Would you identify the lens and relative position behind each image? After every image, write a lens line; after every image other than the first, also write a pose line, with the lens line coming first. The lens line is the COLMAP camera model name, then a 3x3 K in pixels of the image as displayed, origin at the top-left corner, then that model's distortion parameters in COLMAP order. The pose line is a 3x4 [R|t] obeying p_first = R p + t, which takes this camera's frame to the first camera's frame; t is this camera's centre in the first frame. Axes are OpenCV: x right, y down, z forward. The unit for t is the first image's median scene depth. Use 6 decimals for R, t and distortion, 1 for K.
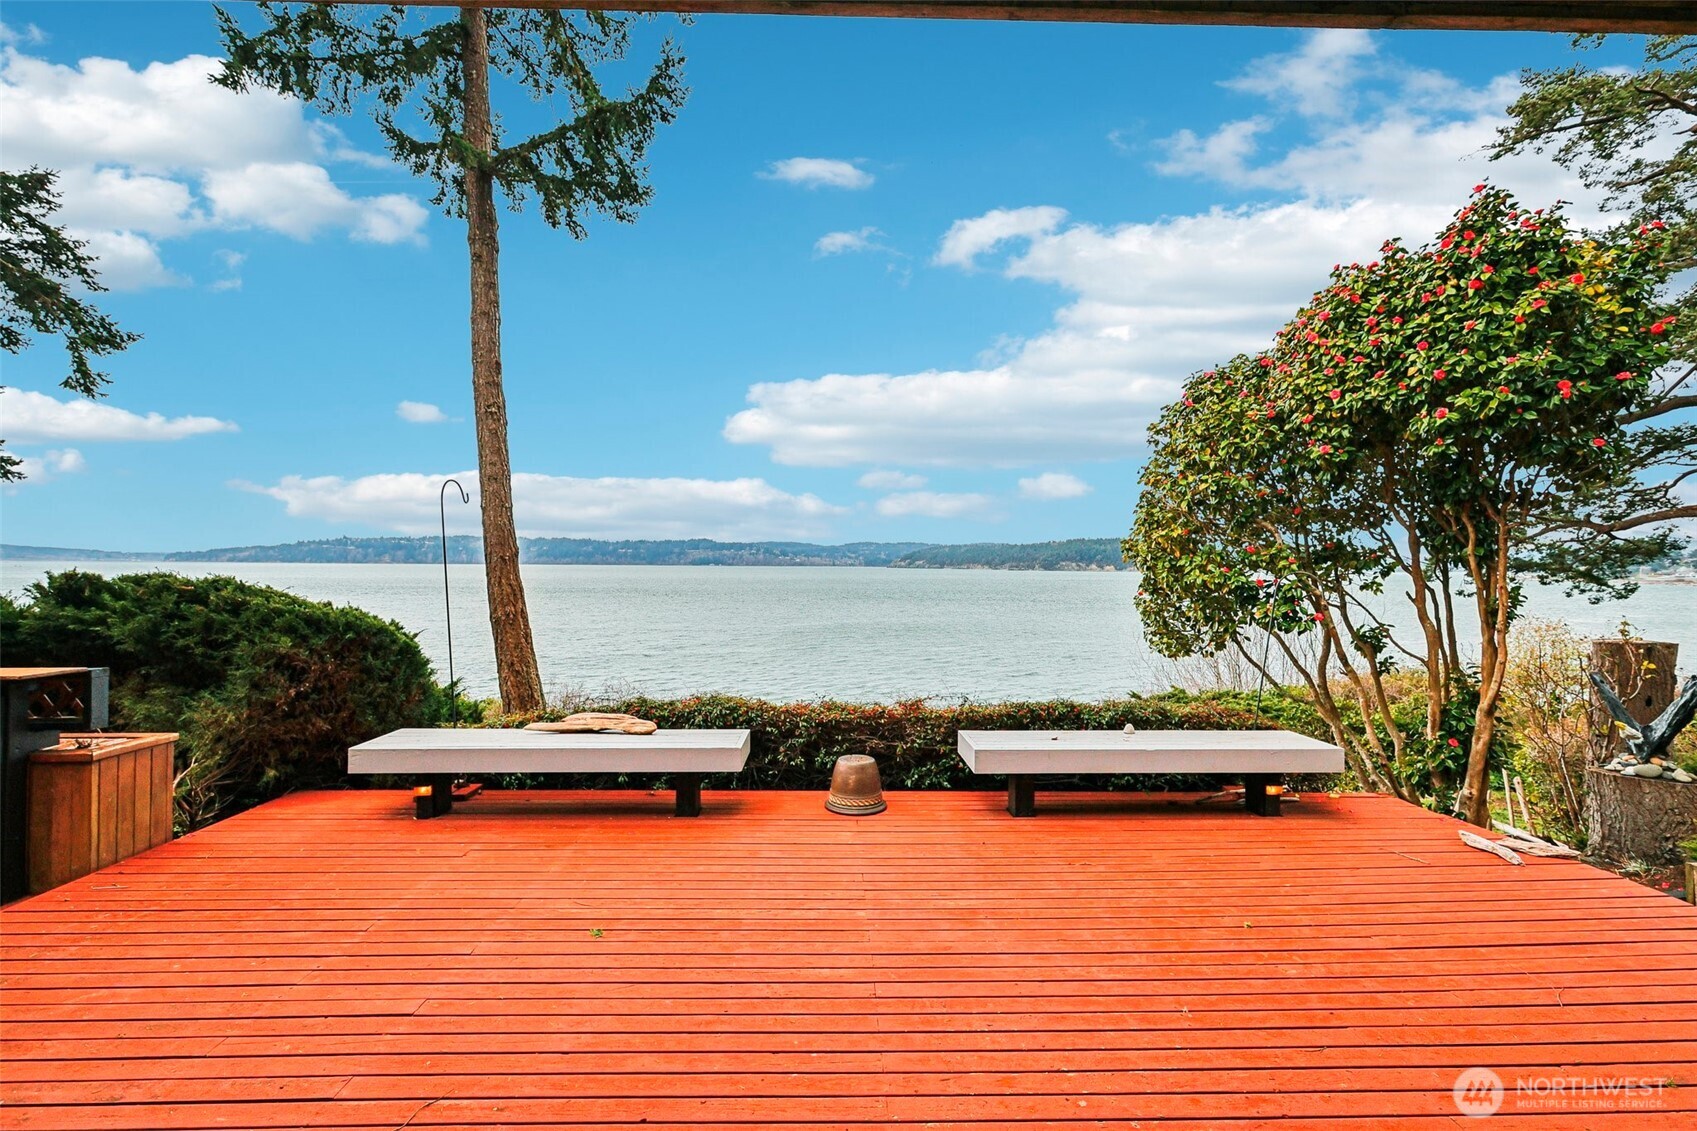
lens RADIAL K [[756.6, 0, 851.7], [0, 756.6, 556.7], [0, 0, 1]] dist [0.003589, 0.000662]
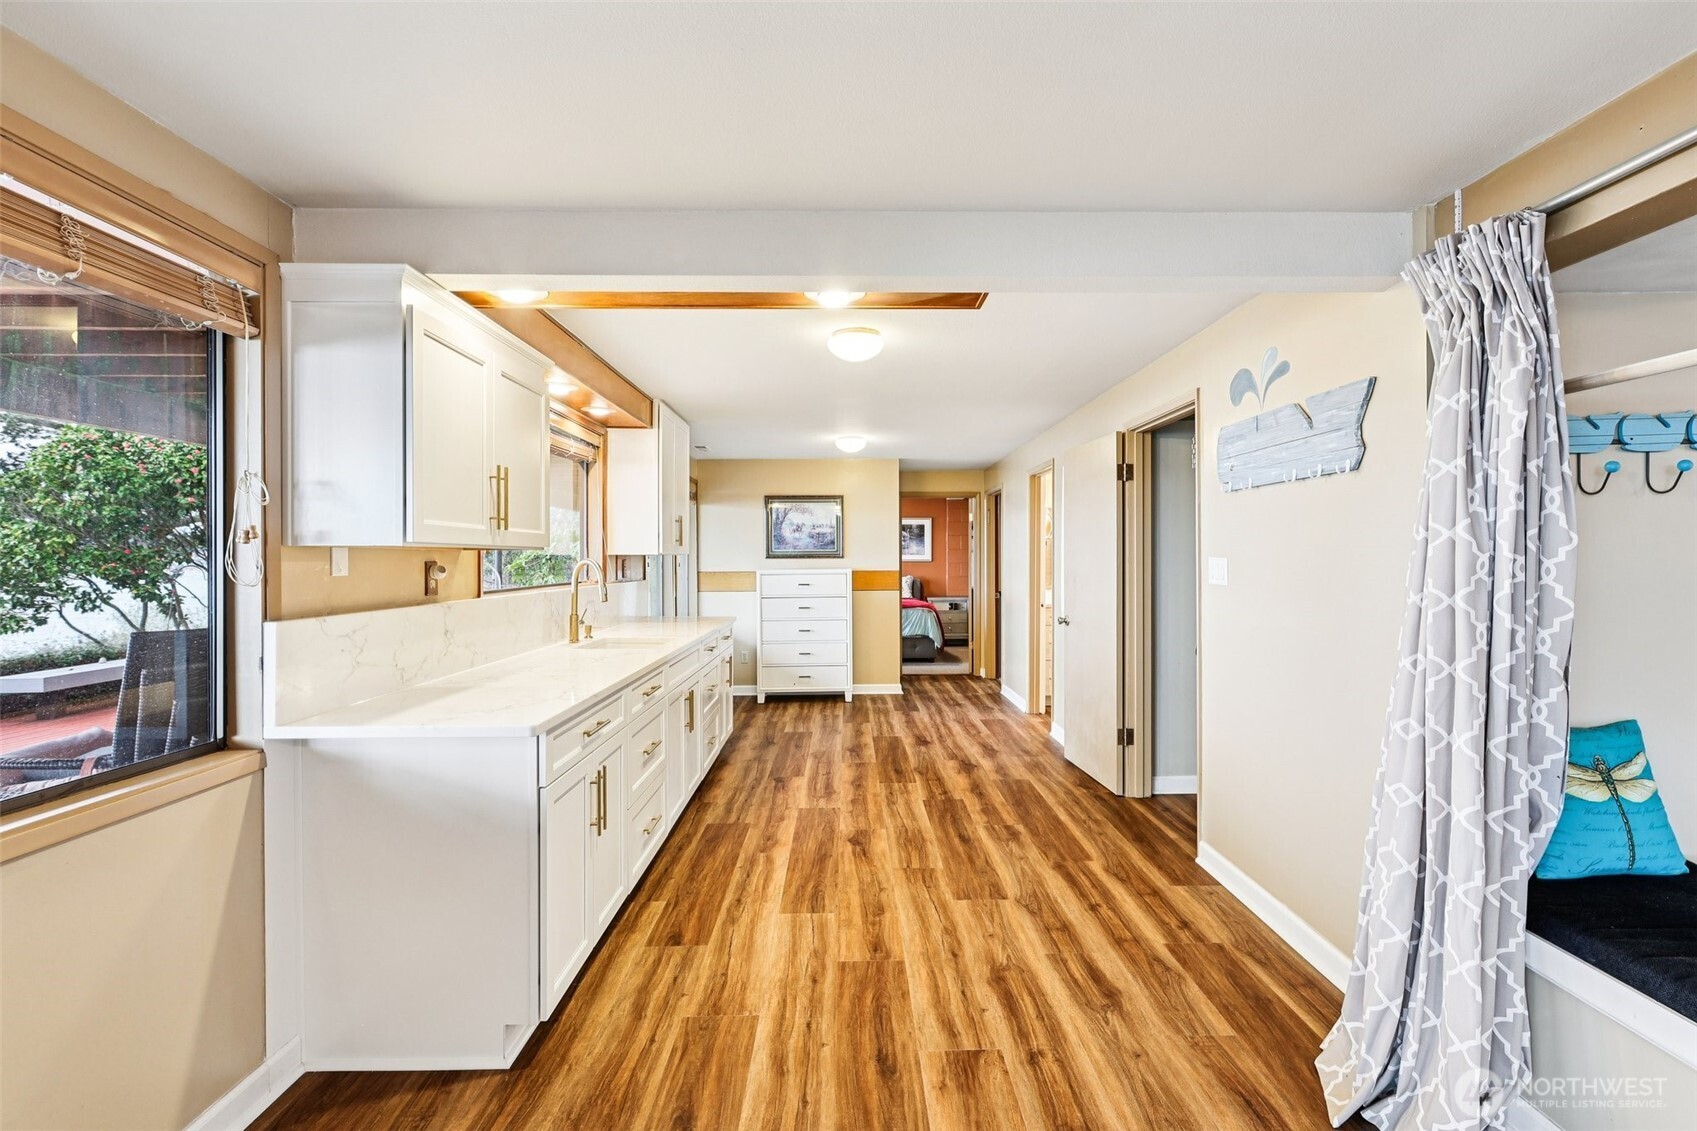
lens RADIAL K [[756.6, 0, 848.6], [0, 756.6, 564.8], [0, 0, 1]] dist [0.003589, 0.000662]
pose [[0.021745, -0.012555, 0.999685, -1.210552], [-0.013109, 0.999832, 0.012842, -0.027961], [-0.999678, -0.013384, 0.021577, -0.652960]]
